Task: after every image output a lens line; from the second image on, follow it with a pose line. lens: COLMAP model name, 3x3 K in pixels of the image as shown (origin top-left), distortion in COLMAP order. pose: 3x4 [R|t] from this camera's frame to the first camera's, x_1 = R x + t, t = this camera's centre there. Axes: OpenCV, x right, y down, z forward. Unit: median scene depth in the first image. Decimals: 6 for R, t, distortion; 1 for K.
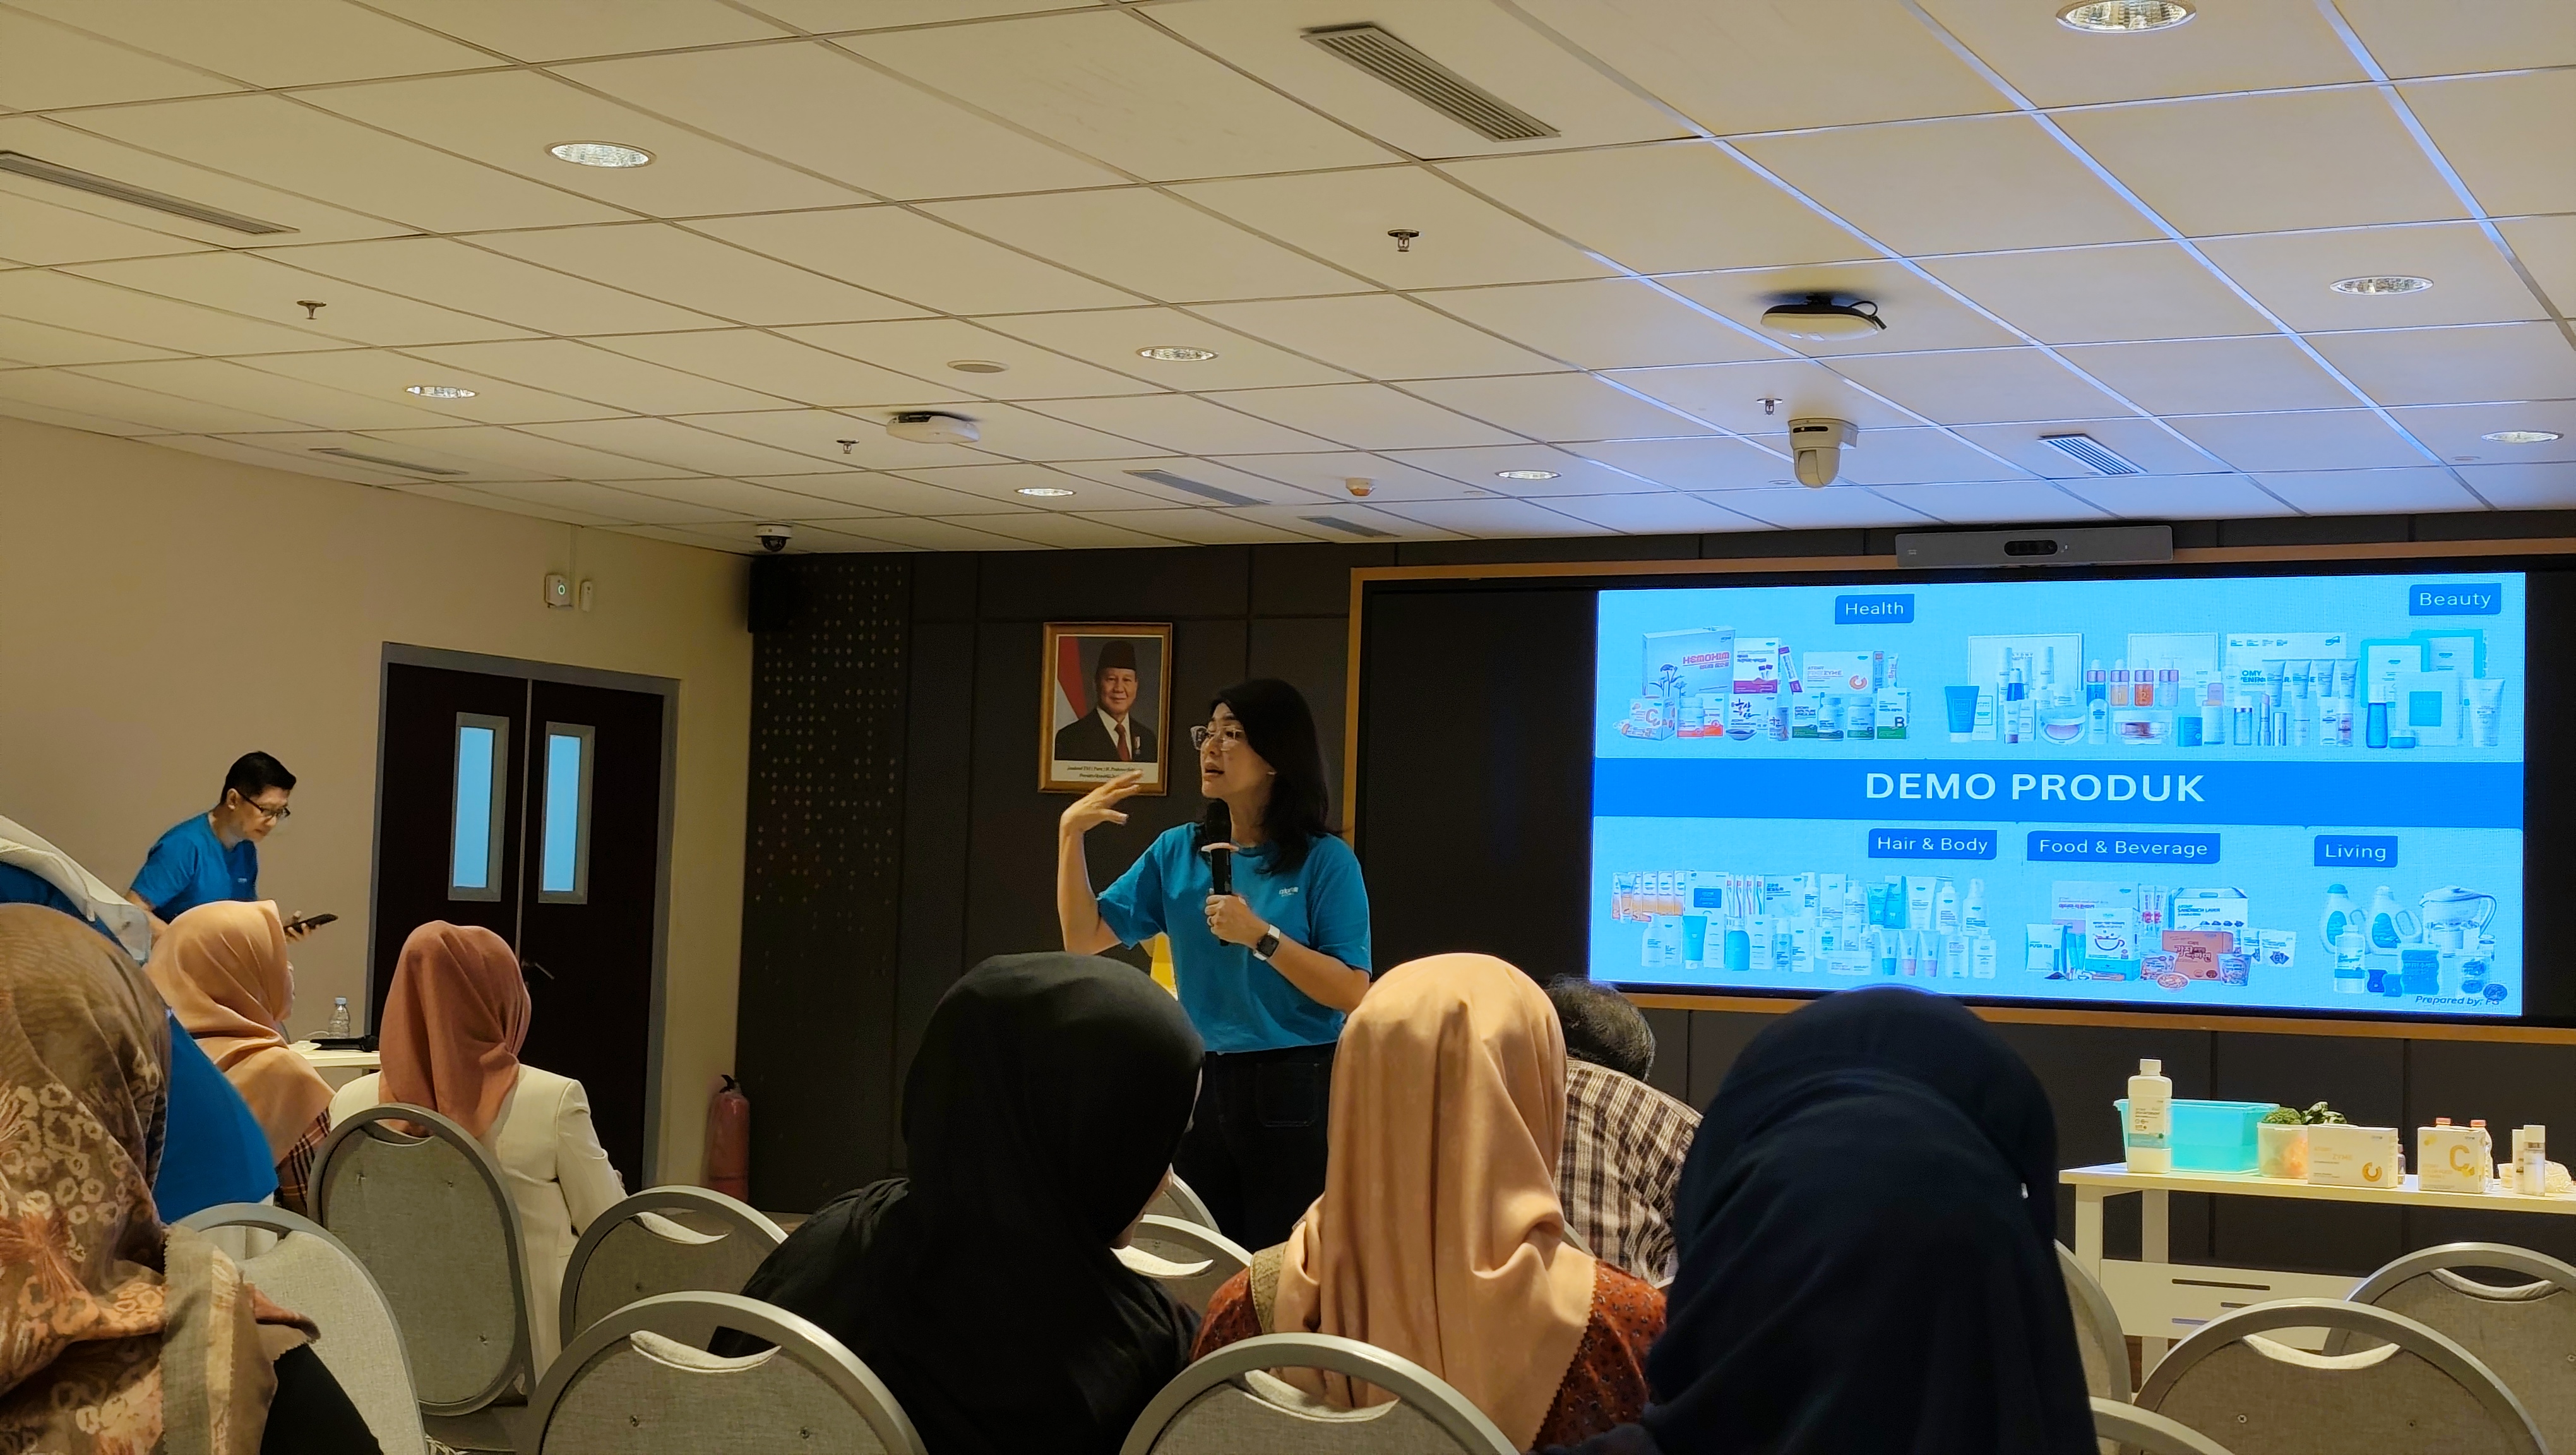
lens RADIAL K [[3459.9, 0, 1288.0], [0, 3459.9, 727.5], [0, 0, 1]] dist [0.179115, -0.772801]
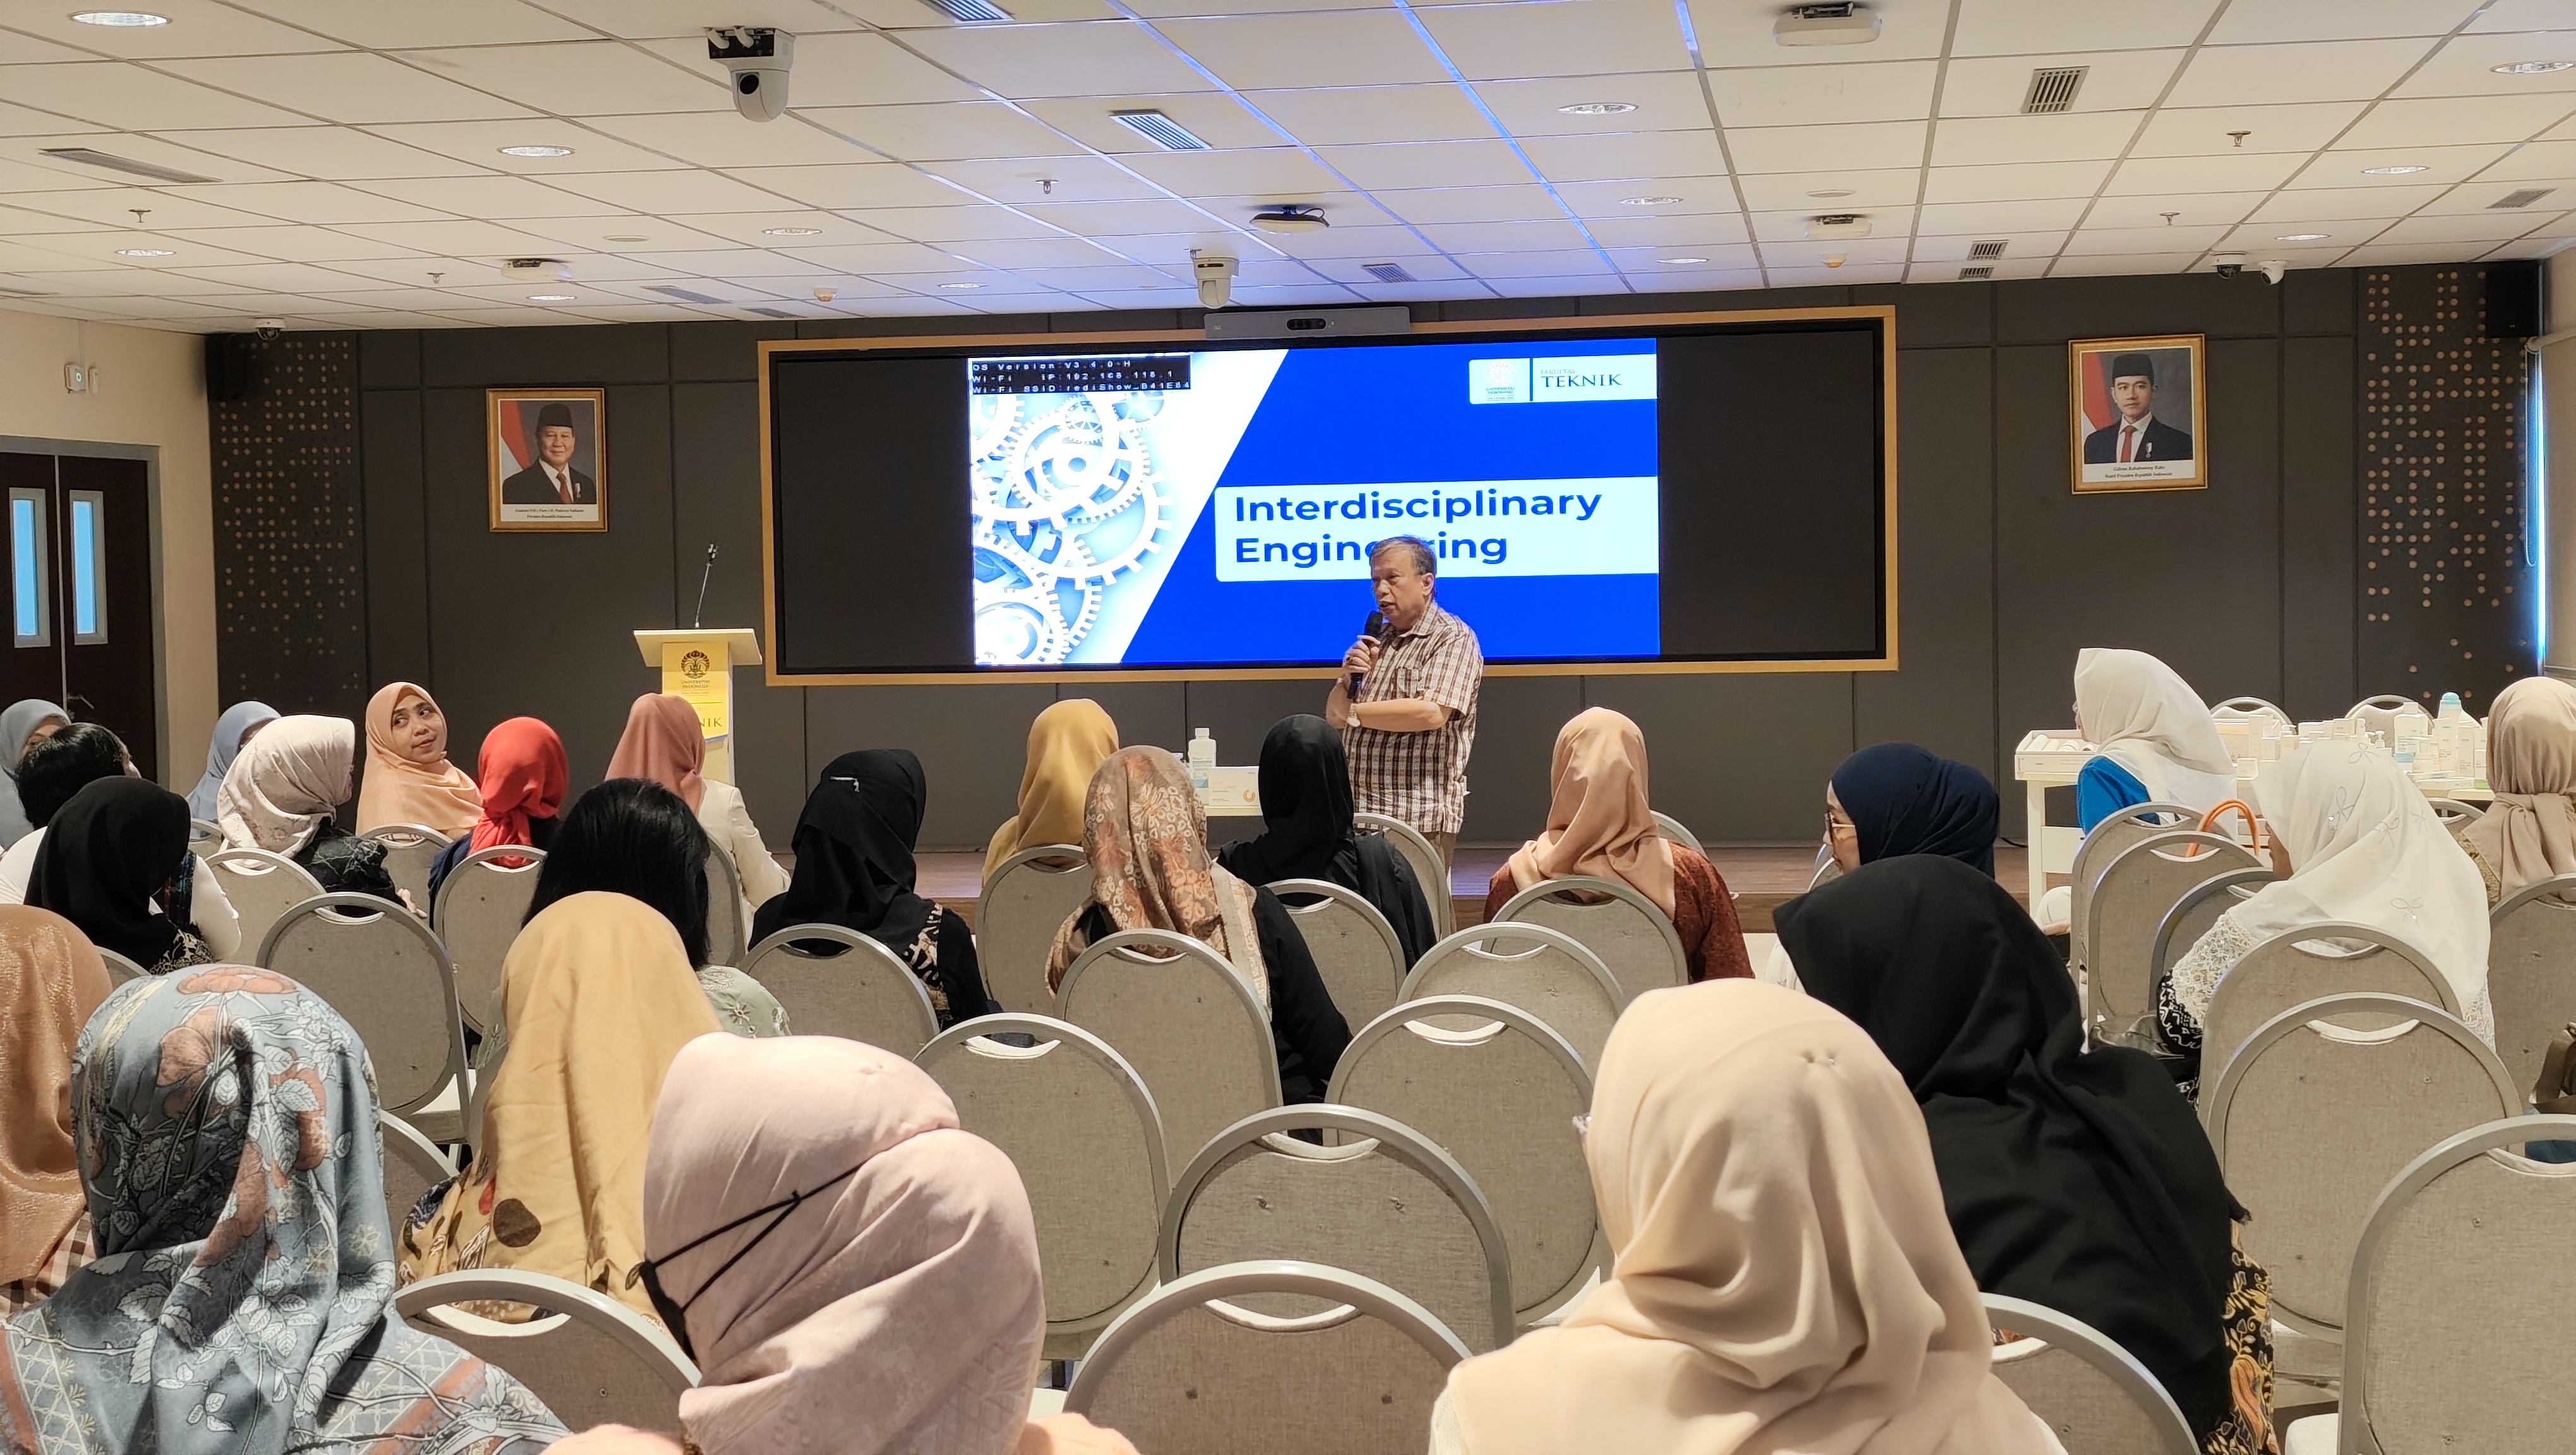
lens RADIAL K [[3459.9, 0, 1288.0], [0, 3459.9, 727.5], [0, 0, 1]] dist [0.179115, -0.772801]
pose [[0.953817, -0.060416, 0.294250, -0.193580], [0.029237, 0.993586, 0.109231, -0.043484], [-0.298962, -0.095584, 0.949466, -0.273072]]
